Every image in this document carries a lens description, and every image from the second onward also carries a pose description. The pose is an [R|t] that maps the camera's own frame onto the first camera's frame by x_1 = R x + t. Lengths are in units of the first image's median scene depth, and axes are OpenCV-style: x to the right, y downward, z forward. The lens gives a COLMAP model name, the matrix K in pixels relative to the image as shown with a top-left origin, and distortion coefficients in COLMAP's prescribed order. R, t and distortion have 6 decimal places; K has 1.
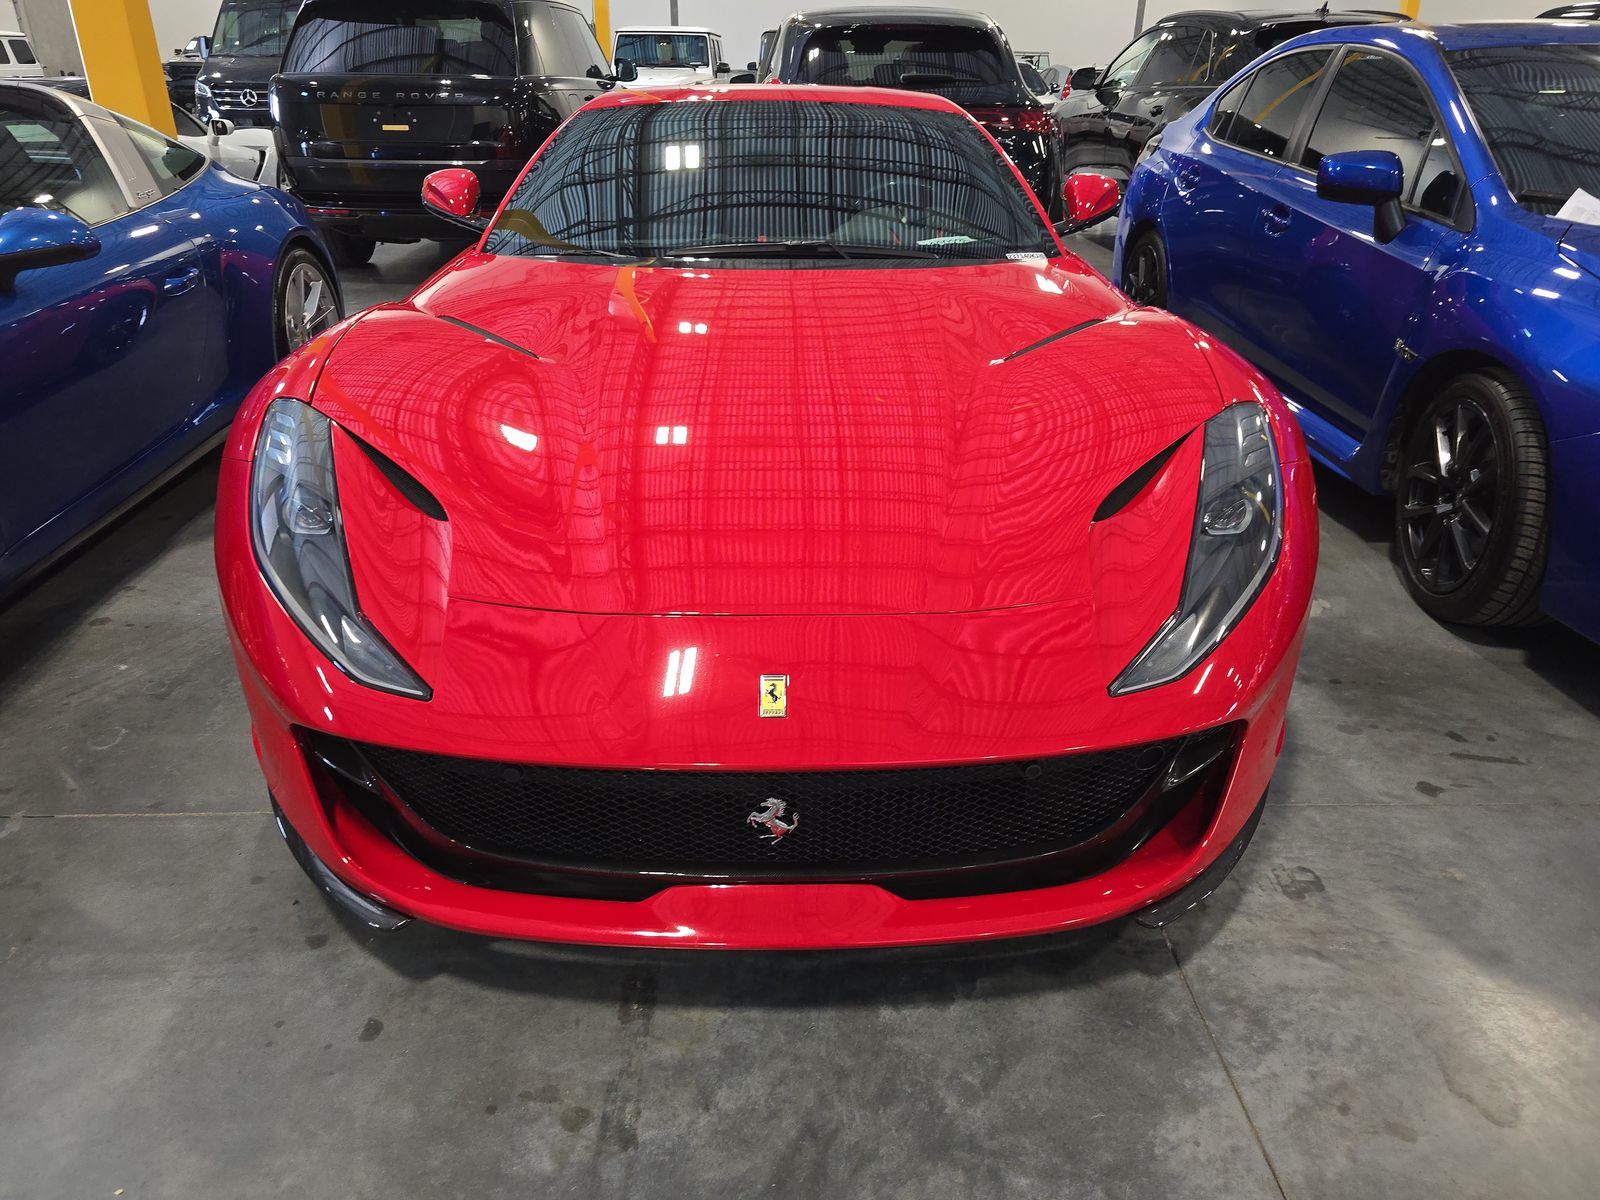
lens RADIAL K [[1118.7, 0, 791.9], [0, 1118.7, 599.8], [0, 0, 1]] dist [0.064552, -0.064170]
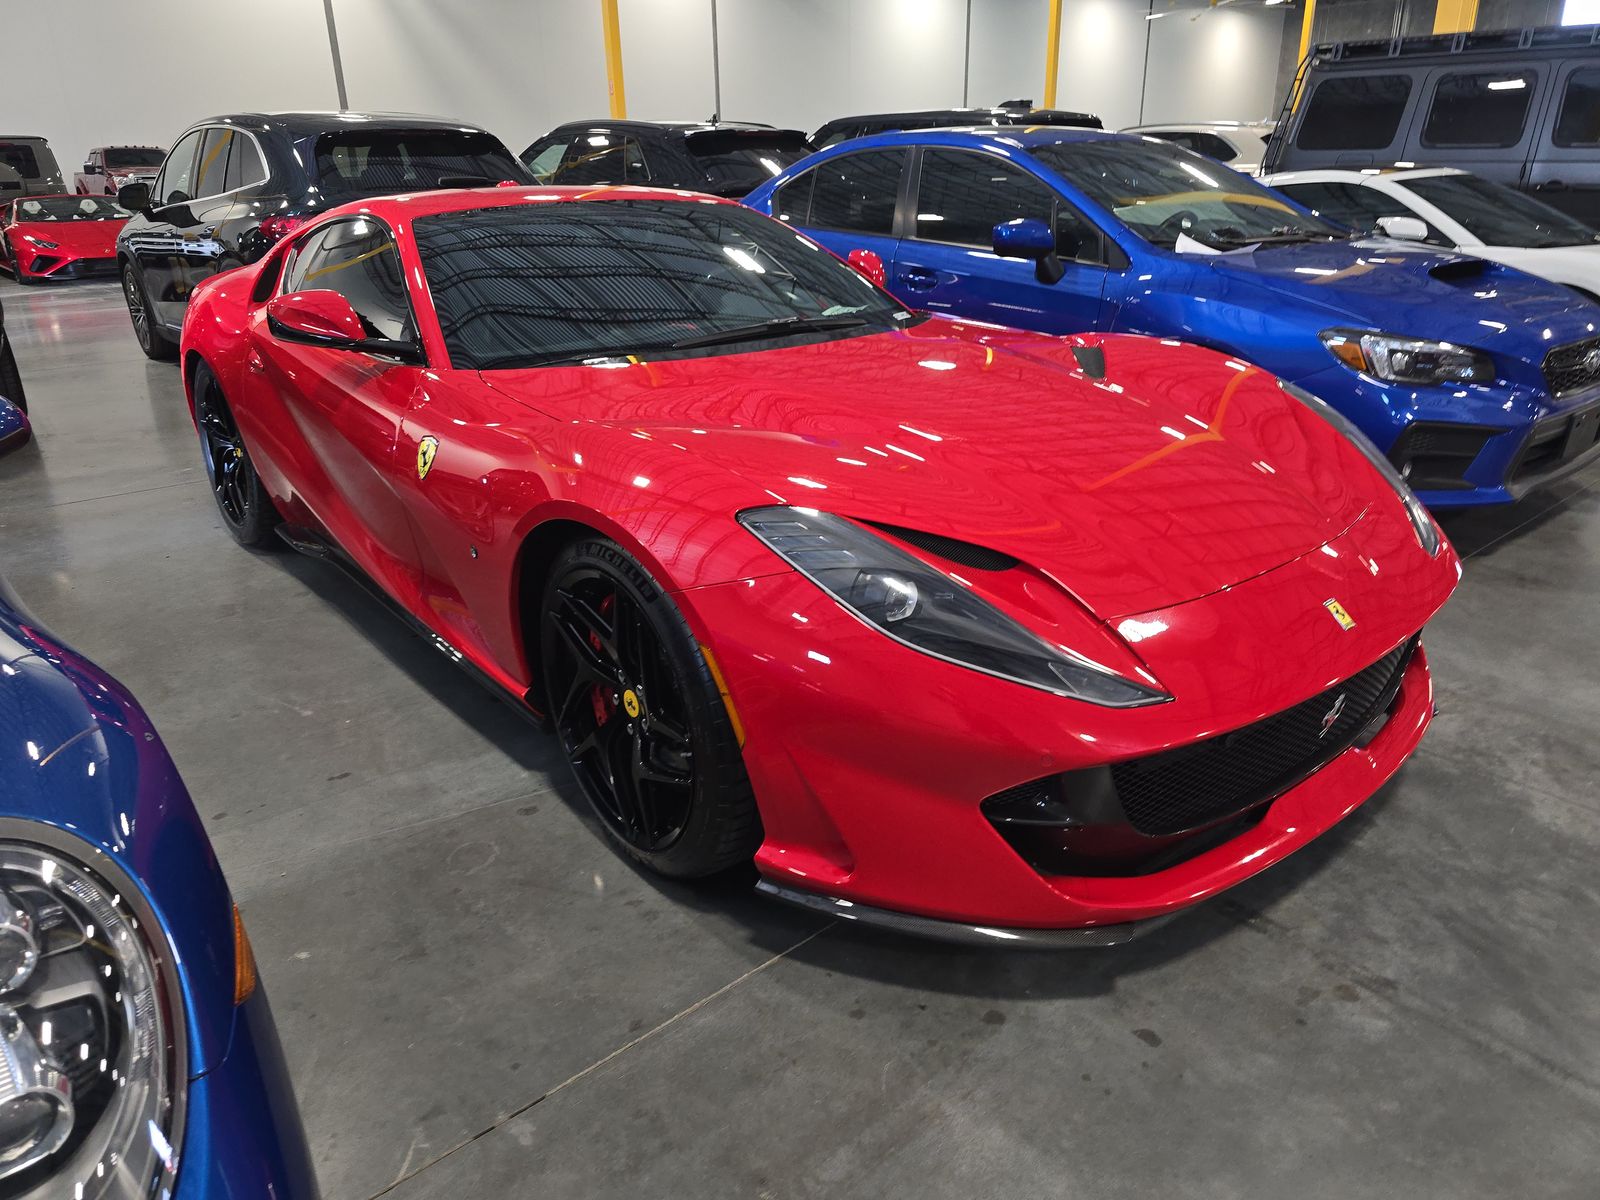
lens RADIAL K [[1118.7, 0, 791.9], [0, 1118.7, 599.8], [0, 0, 1]] dist [0.064552, -0.064170]
pose [[0.760642, -0.251285, 0.598565, -1.181321], [0.295650, 0.954964, 0.025202, -0.143640], [-0.577941, 0.157796, 0.800678, 0.276367]]
